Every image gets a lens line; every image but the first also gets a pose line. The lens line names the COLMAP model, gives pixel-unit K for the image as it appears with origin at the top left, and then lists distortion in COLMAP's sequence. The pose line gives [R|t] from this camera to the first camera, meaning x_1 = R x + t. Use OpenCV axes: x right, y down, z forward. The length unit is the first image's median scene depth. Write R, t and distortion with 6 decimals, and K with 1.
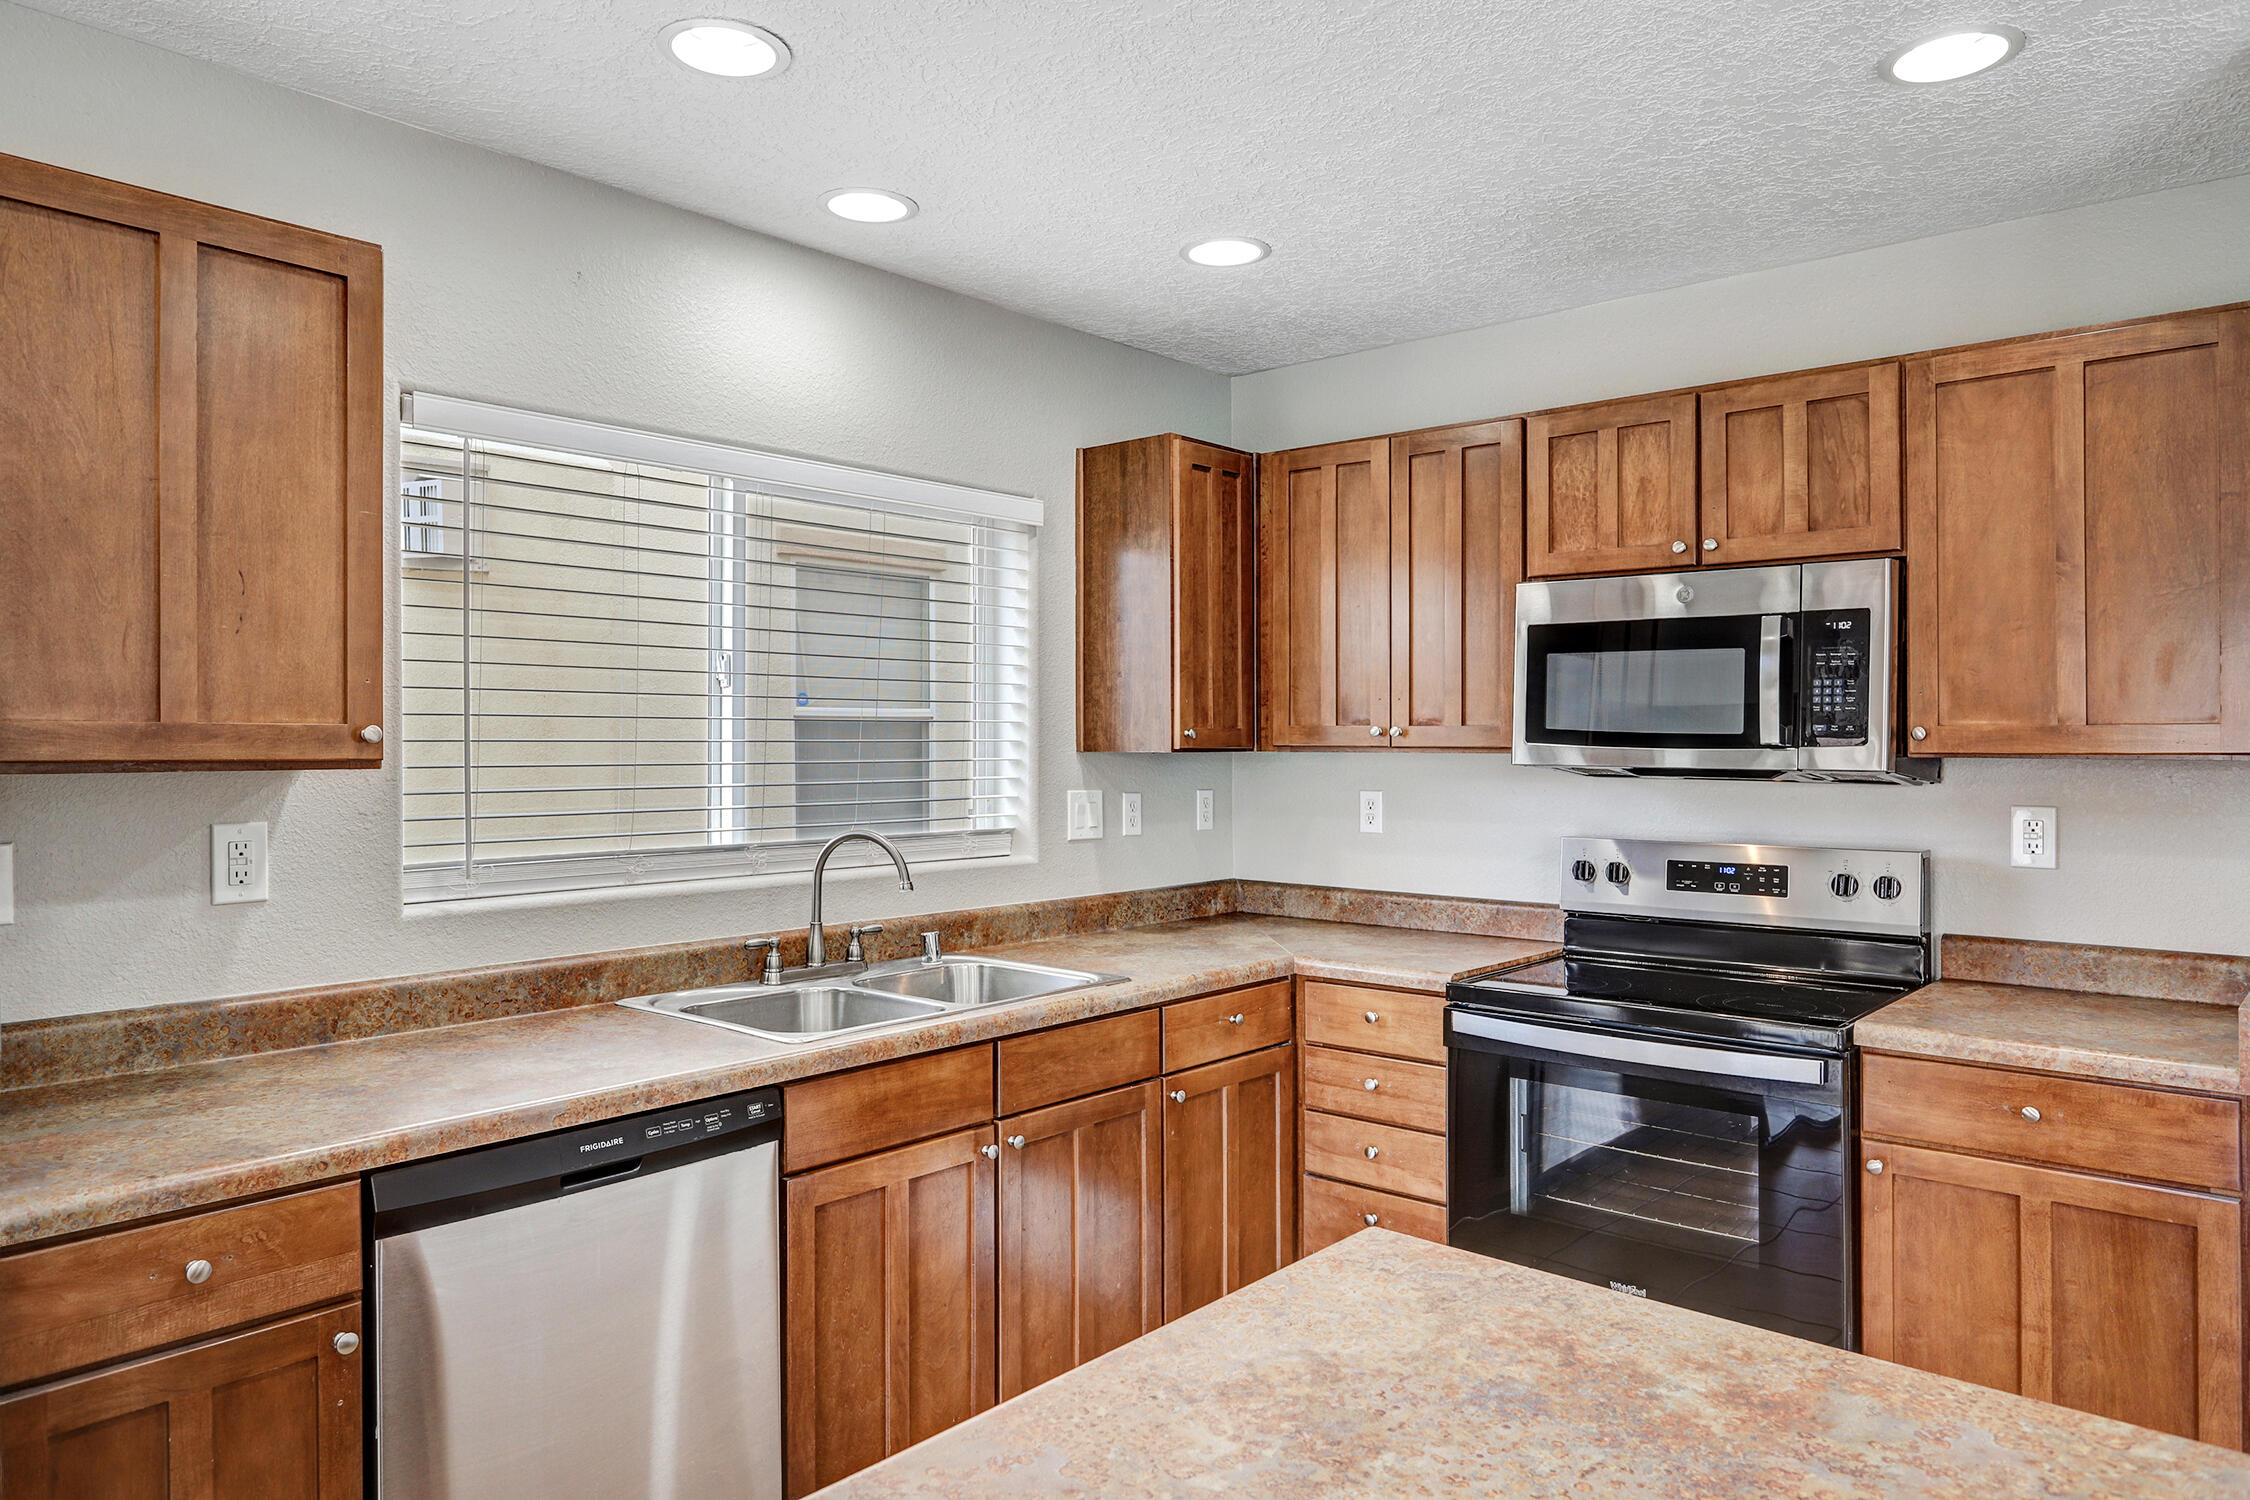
lens RADIAL K [[1481.6, 0, 1094.5], [0, 1481.6, 834.1], [0, 0, 1]] dist [0.014148, 0.002879]
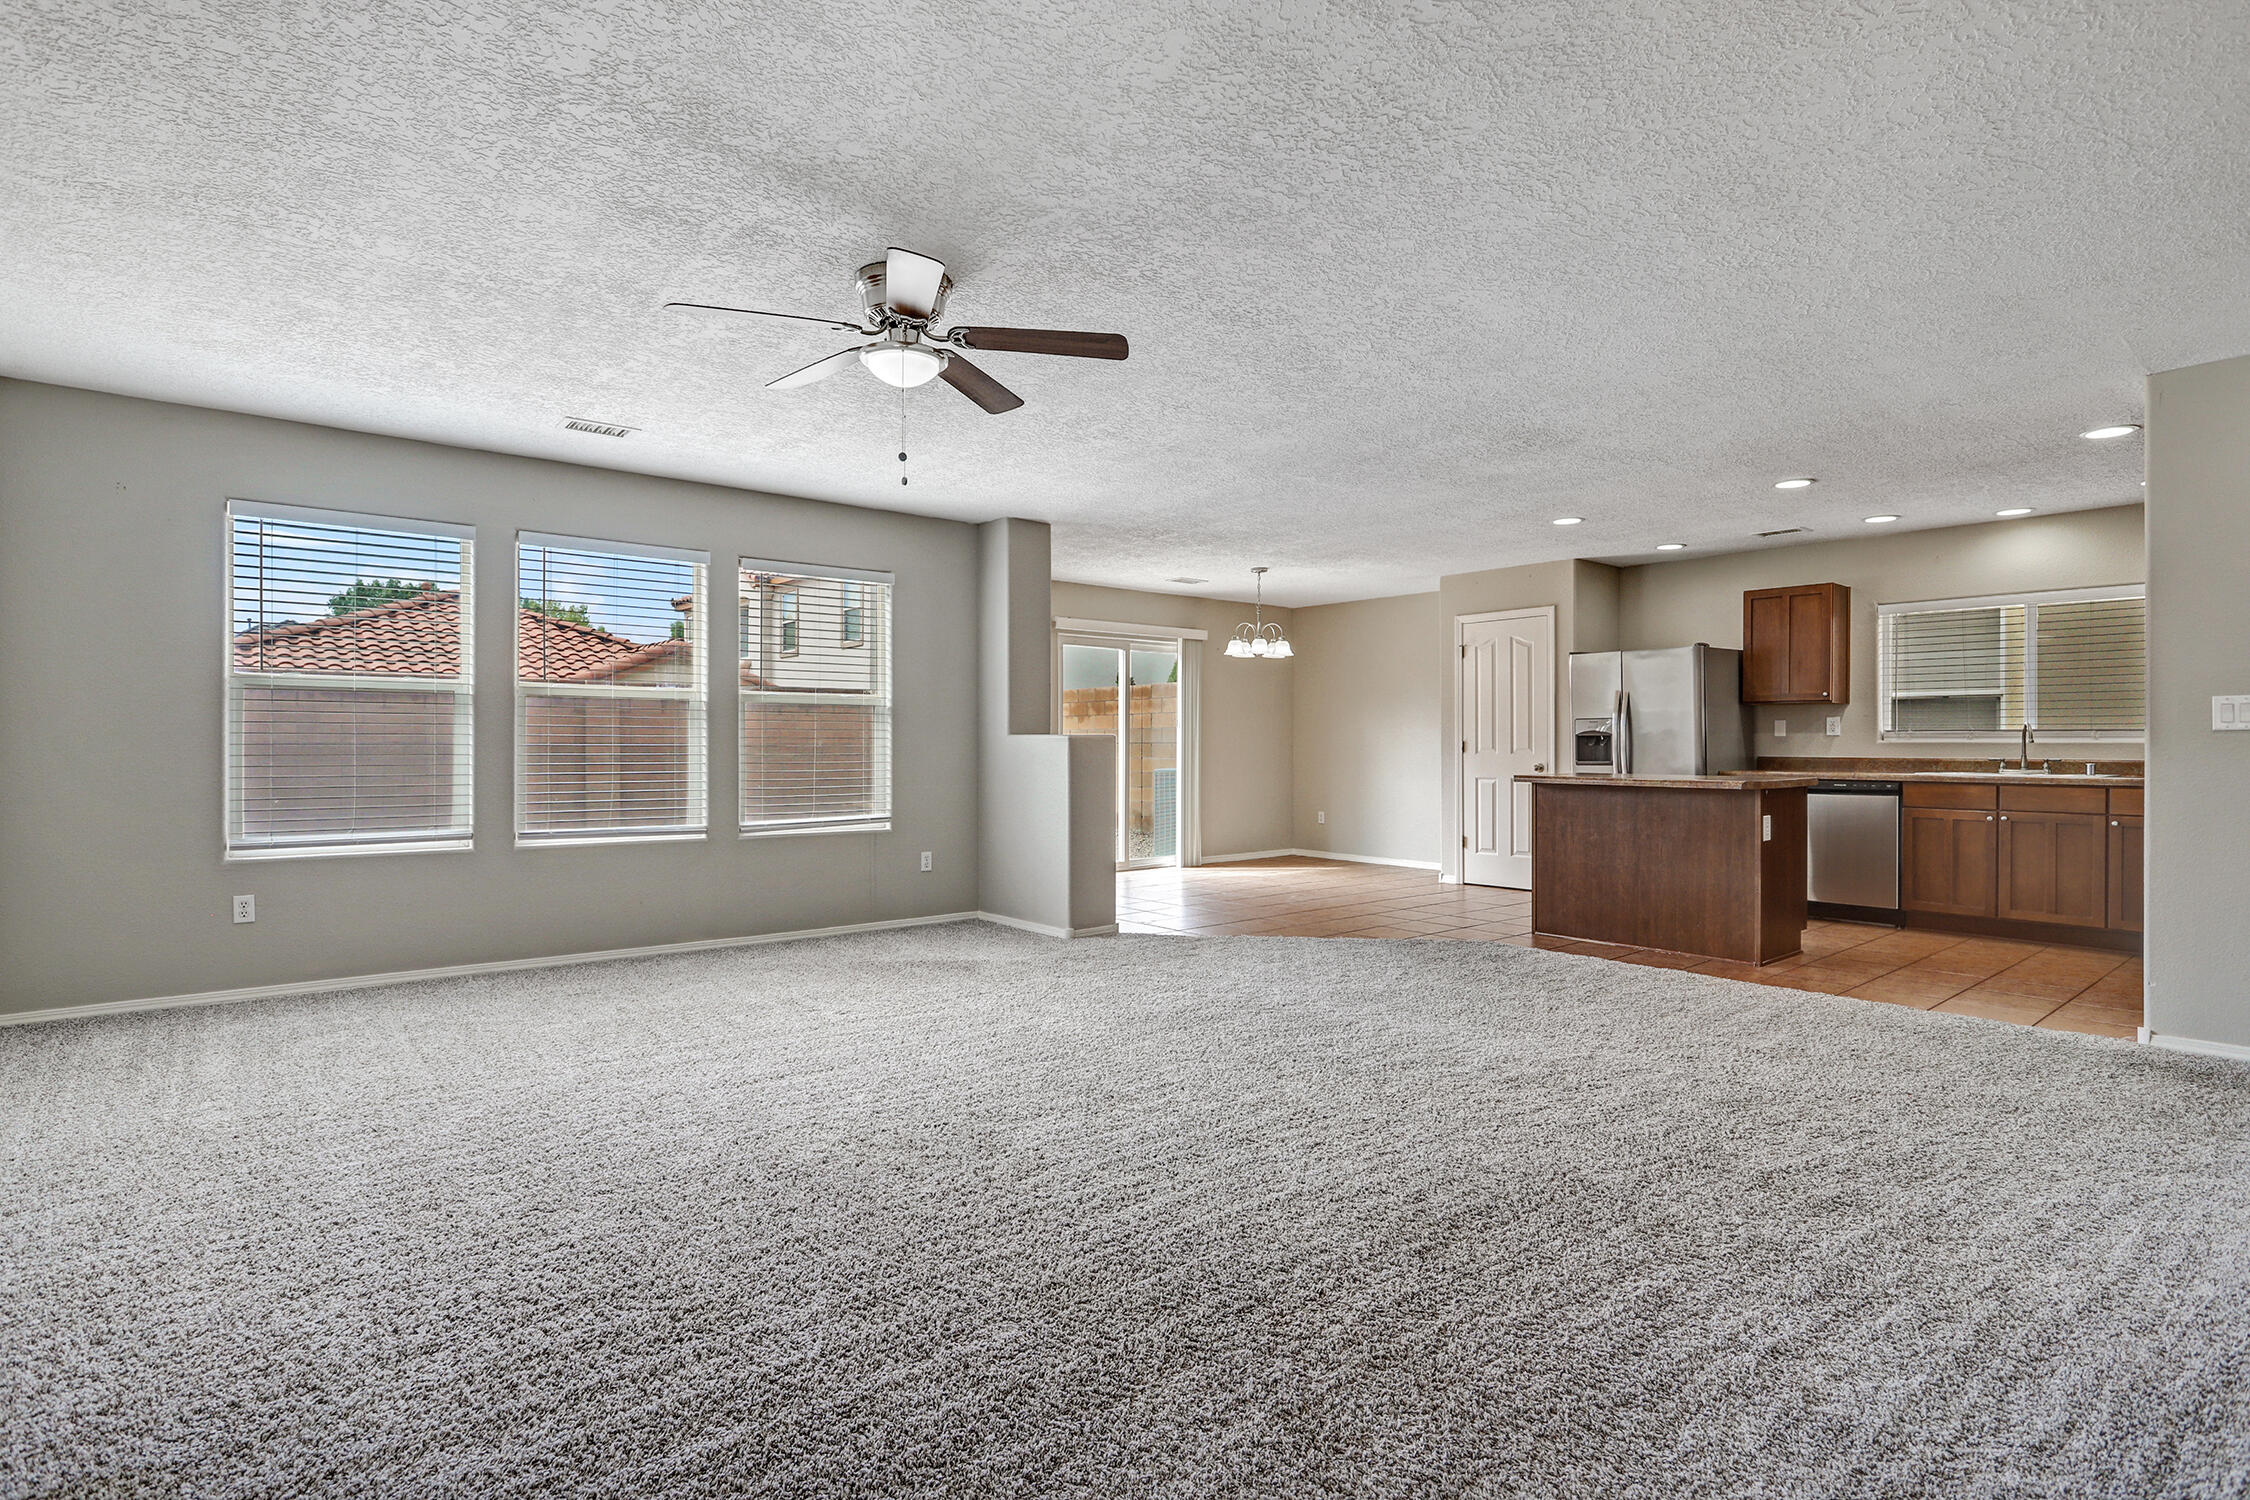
lens RADIAL K [[1118.1, 0, 1171.1], [0, 1118.1, 754.6], [0, 0, 1]] dist [0.003294, 0.000166]
pose [[-0.108875, 0.005575, -0.994040, 2.164842], [-0.067536, 0.997632, 0.012993, 0.143831], [0.991759, 0.068548, -0.108241, -0.415571]]
